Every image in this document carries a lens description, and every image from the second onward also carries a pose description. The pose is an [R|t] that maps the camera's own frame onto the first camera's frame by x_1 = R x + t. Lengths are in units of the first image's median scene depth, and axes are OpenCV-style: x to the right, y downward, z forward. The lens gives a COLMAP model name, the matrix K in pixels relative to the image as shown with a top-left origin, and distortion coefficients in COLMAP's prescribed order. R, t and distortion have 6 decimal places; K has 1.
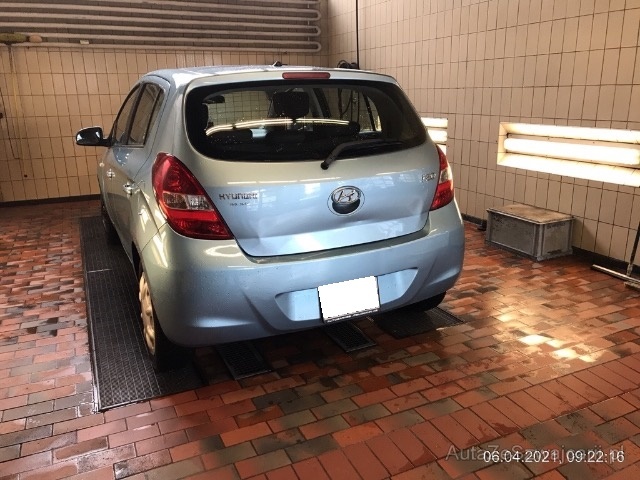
lens RADIAL K [[522.1, 0, 320.0], [0, 522.1, 240.0], [0, 0, 1]] dist [0.126058, 0.000539]
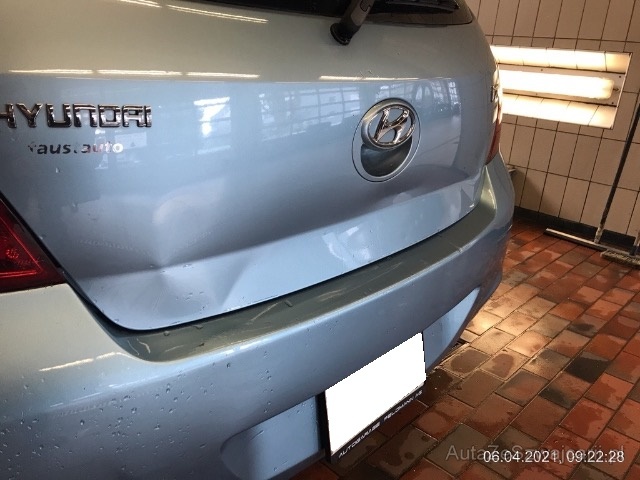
lens RADIAL K [[527.3, 0, 320.0], [0, 527.3, 240.0], [0, 0, 1]] dist [0.026220, -0.001927]
pose [[0.929085, -0.062943, 0.364471, -0.122812], [0.026003, 0.994091, 0.105391, -0.041852], [-0.368951, -0.088440, 0.925232, 0.616603]]
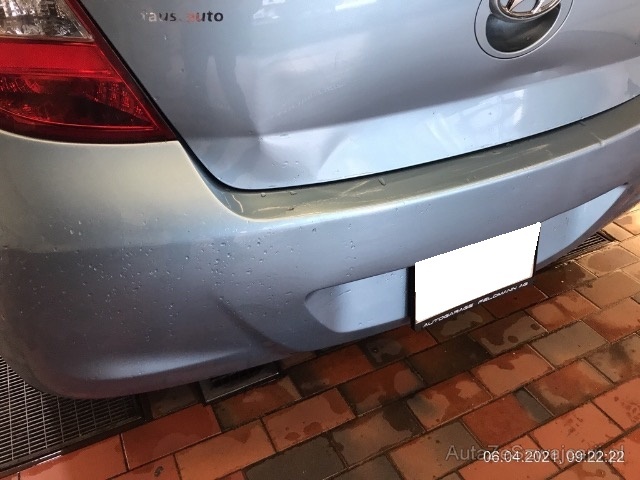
lens RADIAL K [[527.3, 0, 320.0], [0, 527.3, 240.0], [0, 0, 1]] dist [0.026220, -0.001927]
pose [[0.998566, 0.007293, 0.053041, -0.084189], [-0.026236, 0.930237, 0.366020, -0.054521], [-0.046671, -0.366887, 0.929094, 0.601104]]
